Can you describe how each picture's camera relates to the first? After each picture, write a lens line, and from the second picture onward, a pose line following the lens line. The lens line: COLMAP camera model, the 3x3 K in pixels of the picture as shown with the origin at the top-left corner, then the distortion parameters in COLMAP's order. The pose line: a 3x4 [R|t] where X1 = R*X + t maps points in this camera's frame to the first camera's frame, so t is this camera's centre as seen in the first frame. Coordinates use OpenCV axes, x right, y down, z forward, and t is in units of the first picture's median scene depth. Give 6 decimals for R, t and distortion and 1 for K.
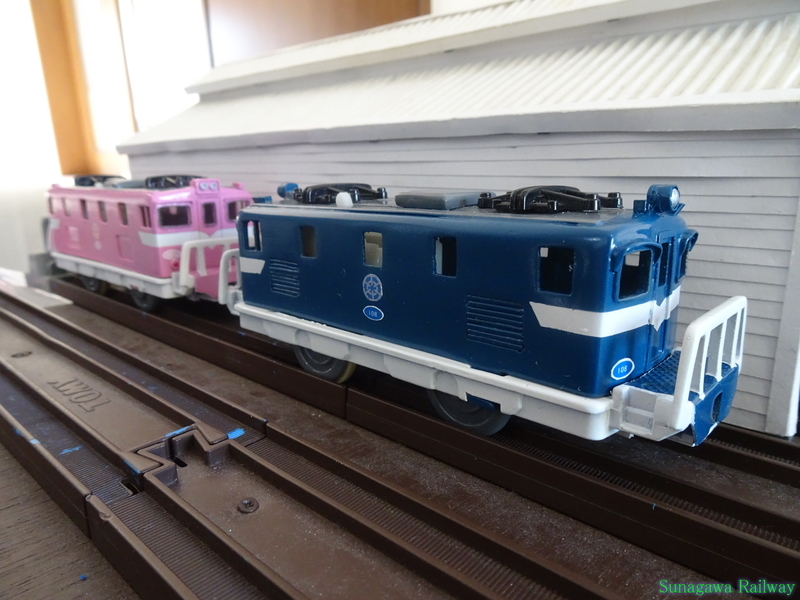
lens RADIAL K [[574.2, 0, 400.0], [0, 574.2, 300.0], [0, 0, 1]] dist [0.004689, 0.001380]
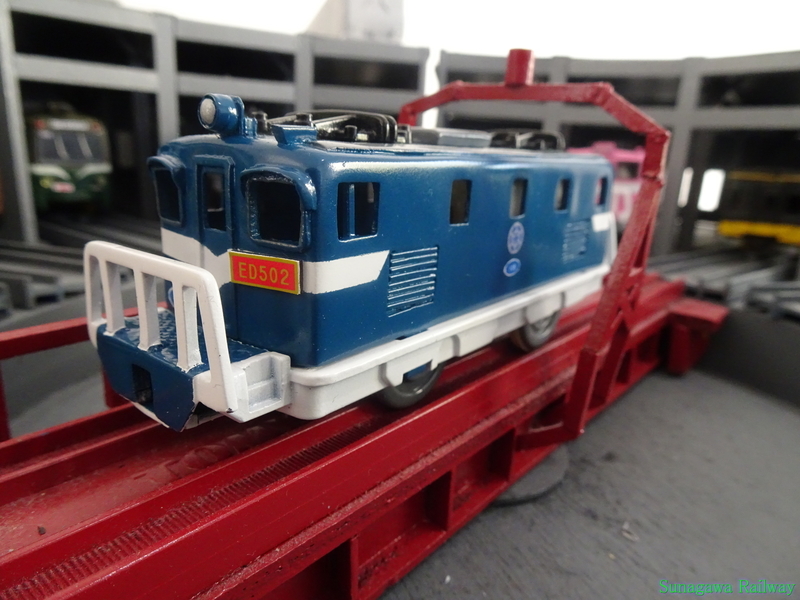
lens RADIAL K [[574.2, 0, 400.0], [0, 574.2, 300.0], [0, 0, 1]] dist [0.004689, 0.001380]
pose [[-0.045598, -0.241864, 0.969238, -1.114470], [0.221251, 0.943706, 0.245902, -0.228295], [-0.974150, 0.225657, 0.010482, 1.453383]]
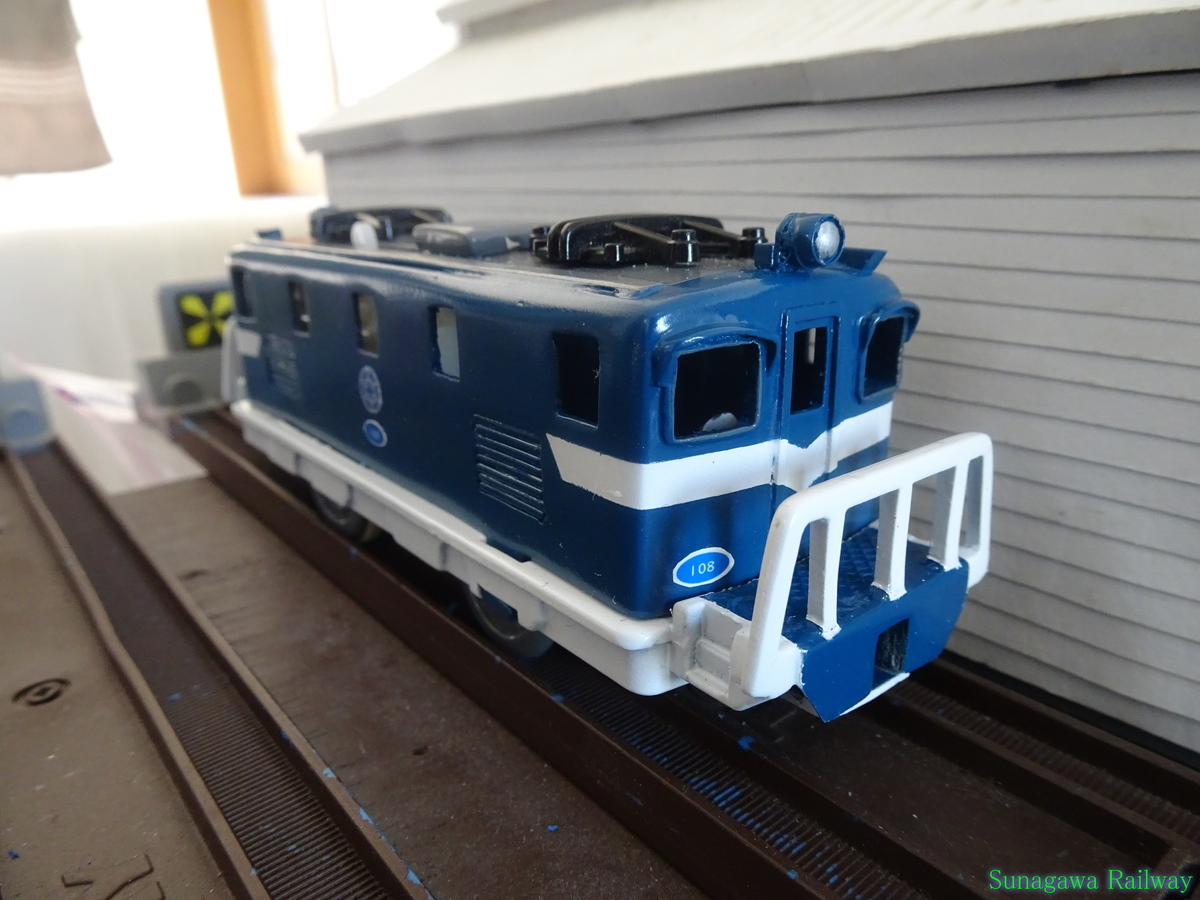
lens RADIAL K [[850.7, 0, 600.0], [0, 850.7, 450.0], [0, 0, 1]] dist [0.011750, 0.000879]
pose [[0.991357, 0.038577, -0.125391, 0.362949], [-0.028576, 0.996337, 0.080600, -0.045727], [0.128041, -0.076320, 0.988828, 0.204421]]
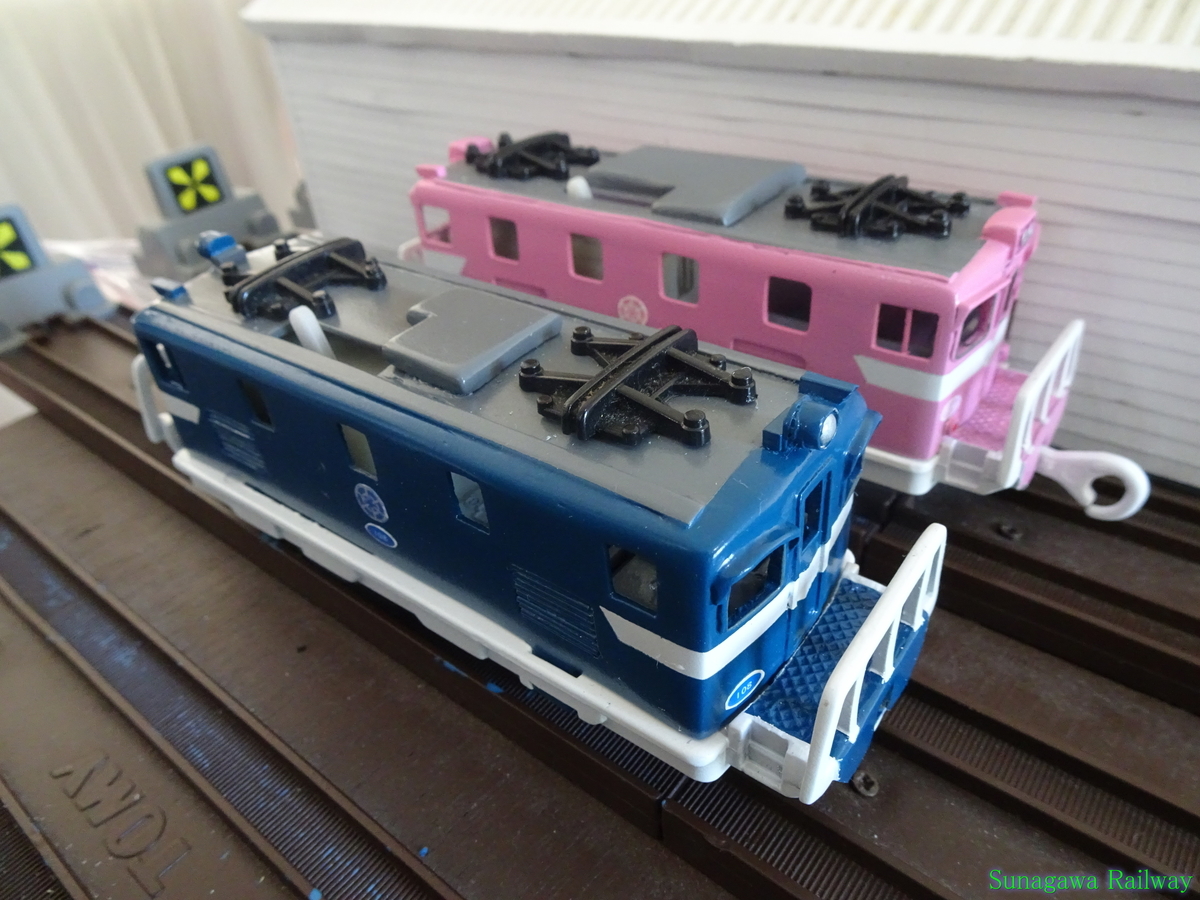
lens RADIAL K [[850.7, 0, 600.0], [0, 850.7, 450.0], [0, 0, 1]] dist [0.011750, 0.000879]
pose [[0.992306, -0.113734, 0.048923, 0.192451], [0.086891, 0.921220, 0.379215, -0.487578], [-0.088198, -0.372047, 0.924014, 0.196202]]
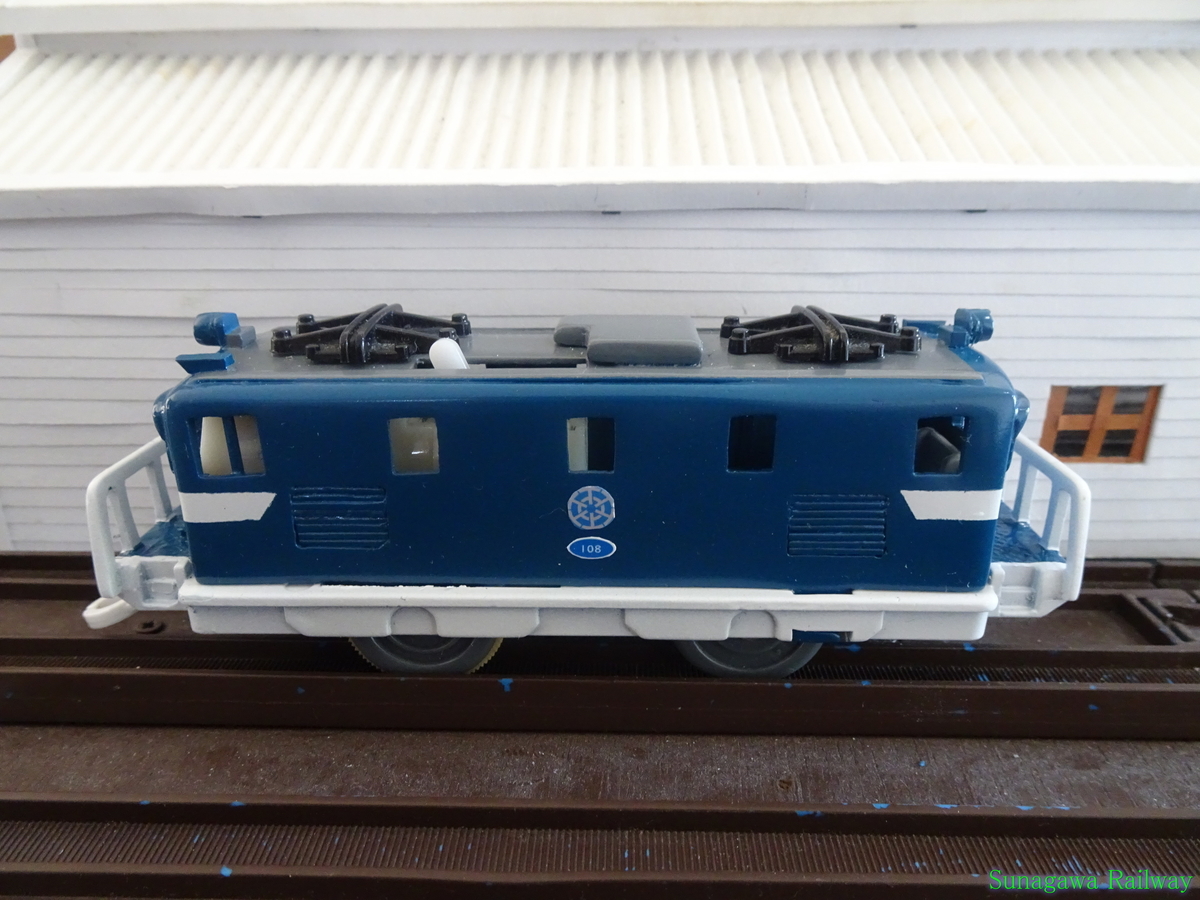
lens RADIAL K [[861.4, 0, 600.0], [0, 861.4, 450.0], [0, 0, 1]] dist [0.004689, 0.001380]
pose [[0.743450, -0.220187, 0.631505, -0.716830], [0.142596, 0.974724, 0.171985, -0.281370], [-0.653413, -0.037812, 0.756057, 0.406691]]
